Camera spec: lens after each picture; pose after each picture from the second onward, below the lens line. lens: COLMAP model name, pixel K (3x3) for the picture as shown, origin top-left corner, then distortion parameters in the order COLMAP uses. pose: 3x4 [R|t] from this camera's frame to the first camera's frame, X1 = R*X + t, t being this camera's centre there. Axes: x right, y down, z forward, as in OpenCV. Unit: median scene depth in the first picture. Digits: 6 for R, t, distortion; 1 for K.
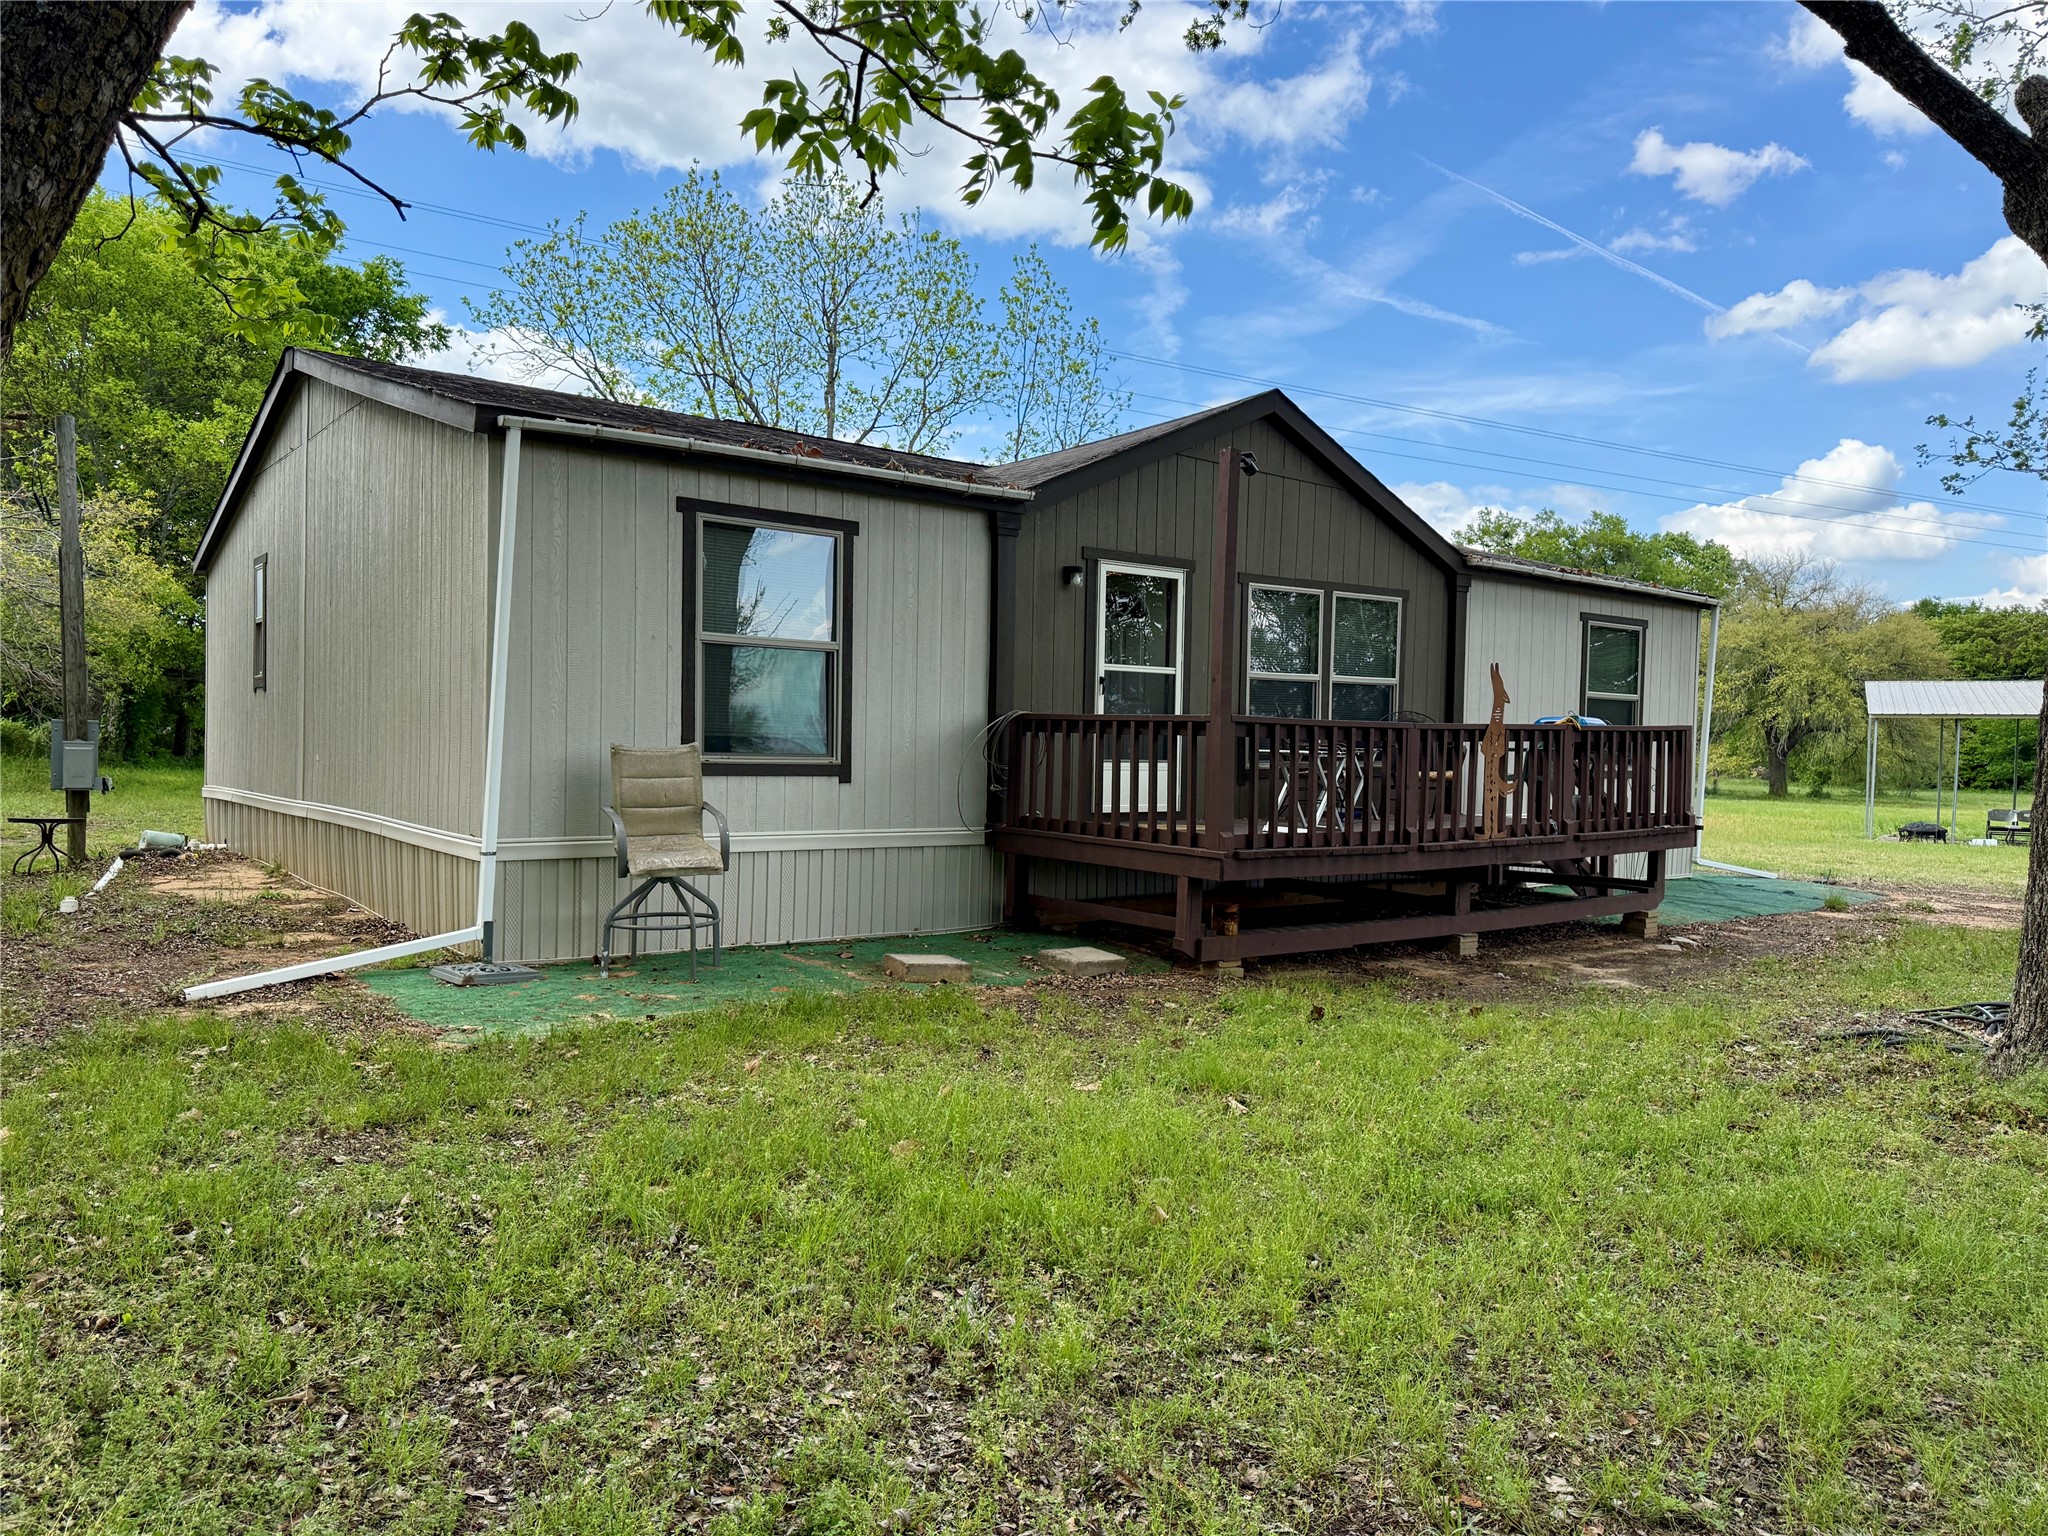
lens RADIAL K [[1446.0, 0, 1049.4], [0, 1446.0, 774.5], [0, 0, 1]] dist [0.004877, -0.001621]
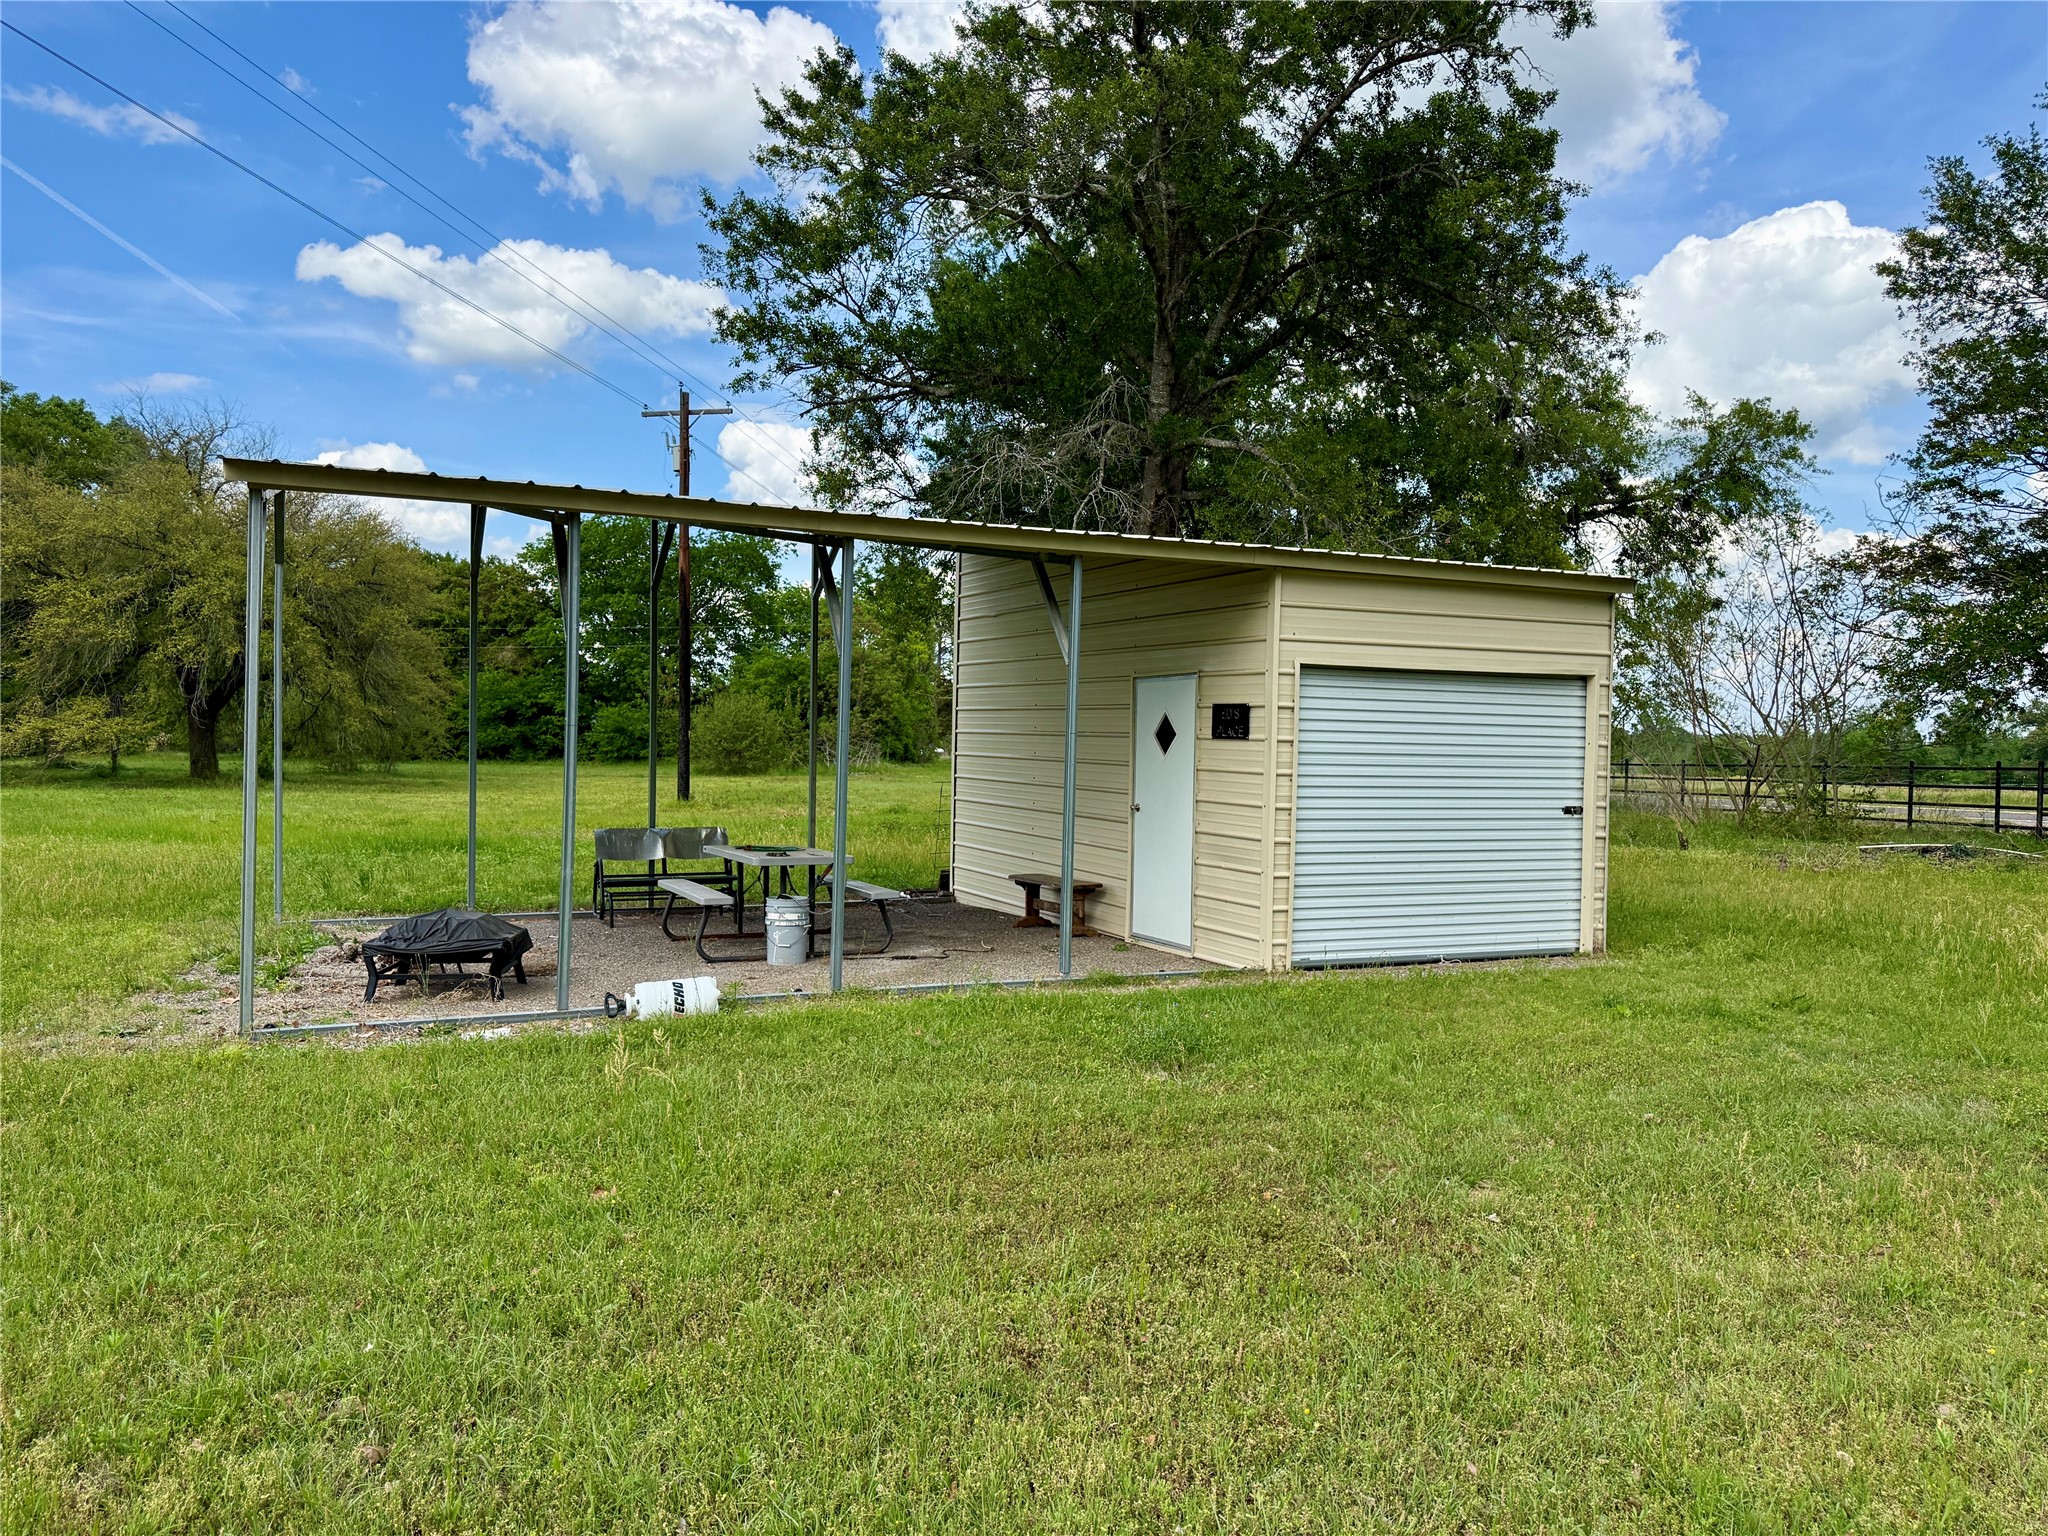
lens RADIAL K [[1418.8, 0, 1013.9], [0, 1418.8, 761.7], [0, 0, 1]] dist [0.089593, -0.140550]
pose [[0.581820, -0.021897, 0.813023, 0.186782], [0.012131, 0.999760, 0.018245, -0.000105], [-0.813227, -0.000752, 0.581946, 0.318664]]
